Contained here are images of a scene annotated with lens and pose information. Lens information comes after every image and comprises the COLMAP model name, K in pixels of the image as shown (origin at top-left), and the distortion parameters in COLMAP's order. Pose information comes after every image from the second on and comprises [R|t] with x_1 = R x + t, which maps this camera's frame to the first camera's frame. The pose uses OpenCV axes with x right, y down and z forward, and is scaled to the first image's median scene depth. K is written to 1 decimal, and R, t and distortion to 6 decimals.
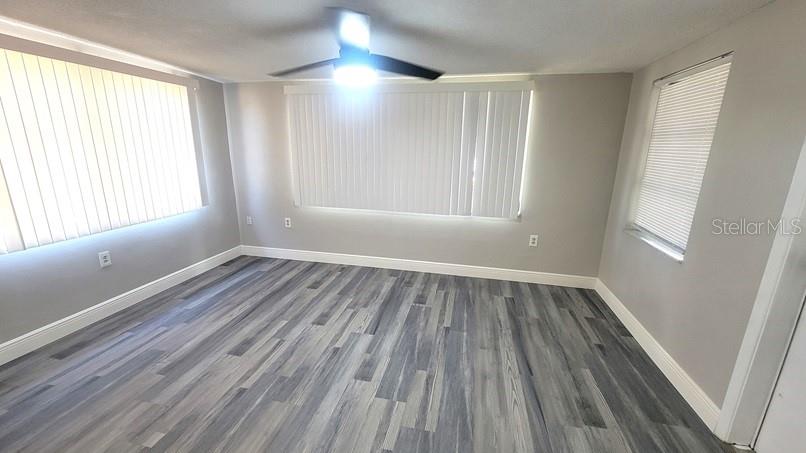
lens RADIAL K [[329.0, 0, 401.3], [0, 329.0, 230.2], [0, 0, 1]] dist [0.002130, 0.000214]
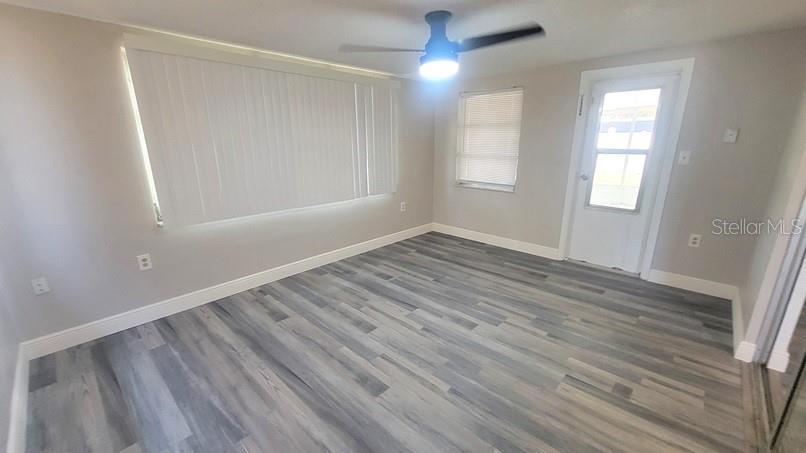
lens RADIAL K [[329.0, 0, 401.3], [0, 329.0, 230.2], [0, 0, 1]] dist [0.002130, 0.000214]
pose [[0.513805, -0.250459, 0.820533, -0.759581], [0.223237, 0.962521, 0.154011, -0.088268], [-0.828353, 0.104042, 0.550460, 0.340269]]
